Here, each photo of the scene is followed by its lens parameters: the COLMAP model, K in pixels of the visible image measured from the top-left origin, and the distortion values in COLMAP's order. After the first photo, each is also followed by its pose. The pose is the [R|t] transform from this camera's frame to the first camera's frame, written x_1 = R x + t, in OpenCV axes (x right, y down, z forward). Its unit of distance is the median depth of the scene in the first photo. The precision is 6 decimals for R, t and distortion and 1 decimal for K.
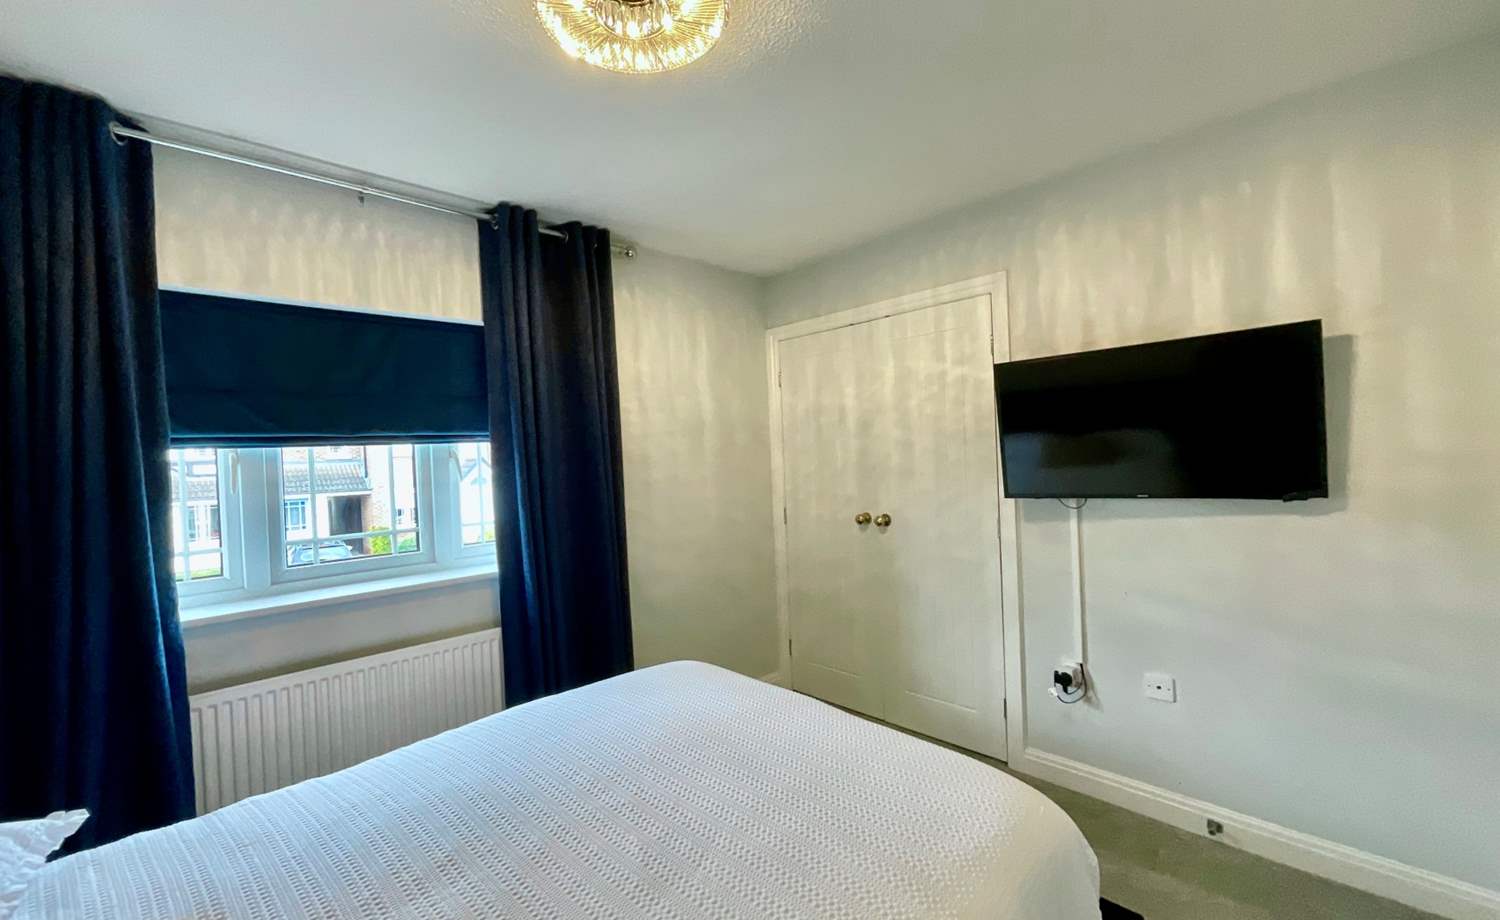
lens RADIAL K [[643.3, 0, 753.9], [0, 643.3, 460.4], [0, 0, 1]] dist [0.000929, 0.000214]
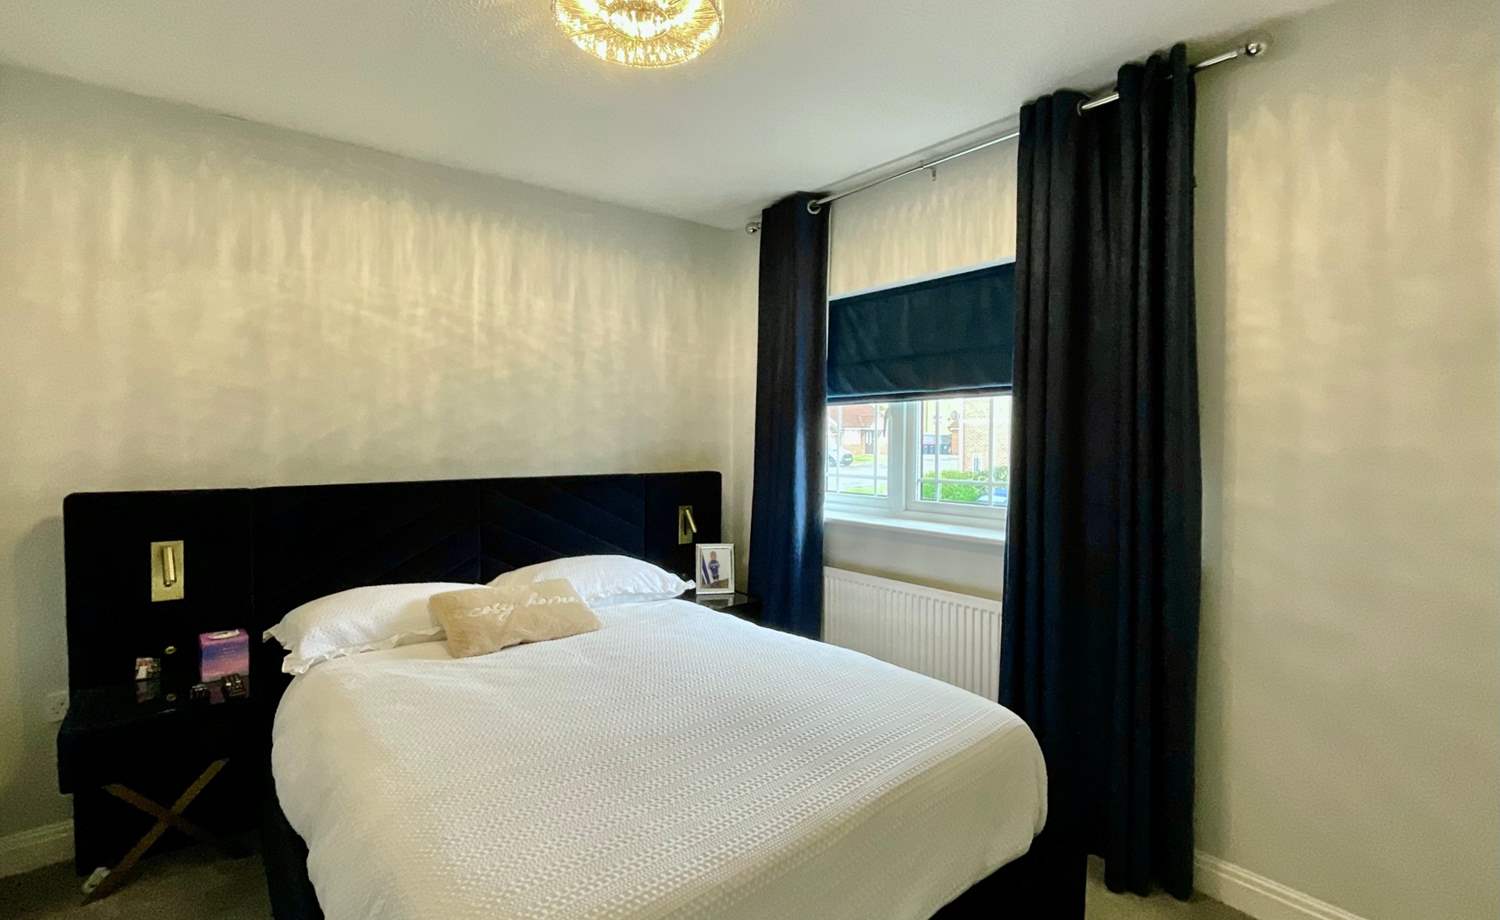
lens RADIAL K [[643.3, 0, 753.9], [0, 643.3, 460.4], [0, 0, 1]] dist [0.000929, 0.000214]
pose [[-0.043816, 0.091720, -0.994820, 0.511787], [0.010578, 0.995764, 0.091341, -0.023633], [0.998984, -0.006521, -0.044601, 0.716220]]
